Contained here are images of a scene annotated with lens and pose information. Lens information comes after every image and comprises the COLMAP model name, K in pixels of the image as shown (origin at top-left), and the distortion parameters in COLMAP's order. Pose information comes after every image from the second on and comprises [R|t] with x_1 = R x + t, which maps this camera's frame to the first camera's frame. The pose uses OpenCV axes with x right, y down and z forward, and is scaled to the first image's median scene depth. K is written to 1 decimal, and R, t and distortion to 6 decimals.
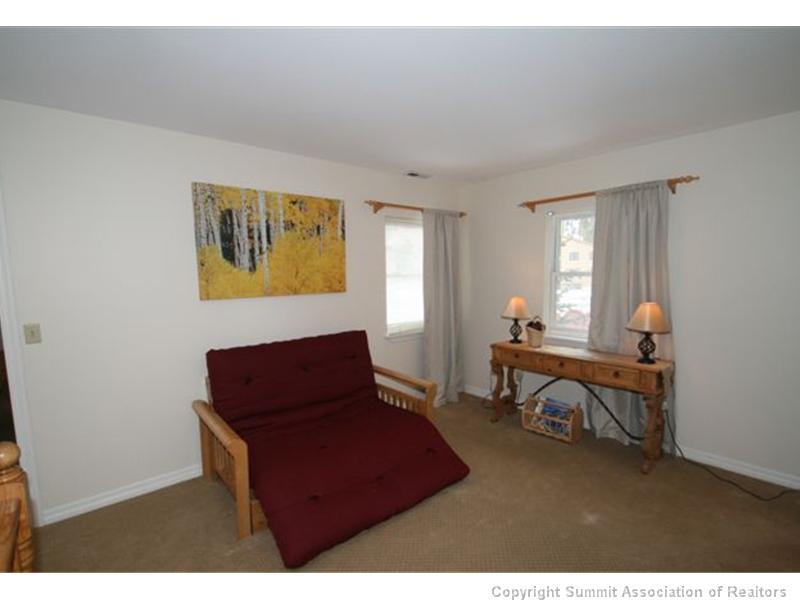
lens RADIAL K [[375.0, 0, 394.4], [0, 375.0, 309.7], [0, 0, 1]] dist [0.002281, -0.009036]
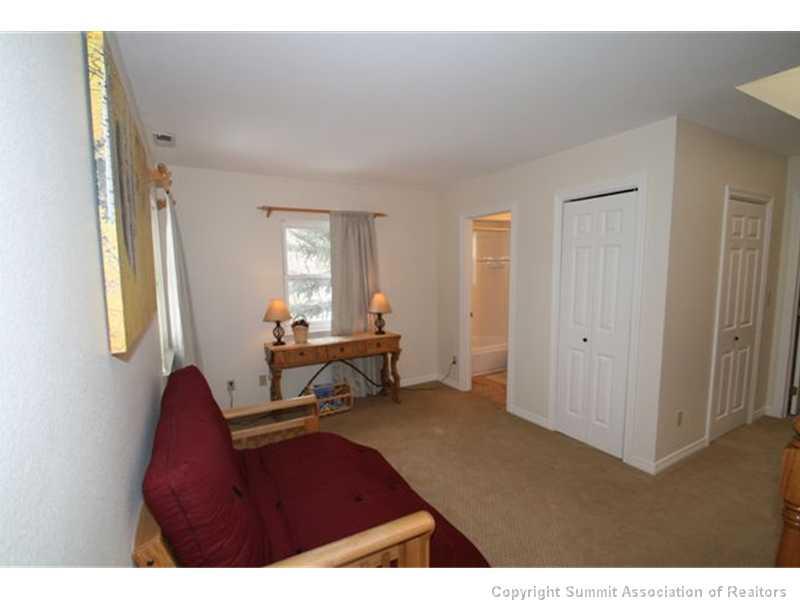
lens RADIAL K [[375.0, 0, 394.4], [0, 375.0, 309.7], [0, 0, 1]] dist [0.002281, -0.009036]
pose [[0.199829, -0.109434, 0.973700, -3.078204], [0.110754, 0.989897, 0.088524, -0.321952], [-0.973551, 0.090152, 0.209931, 2.472032]]
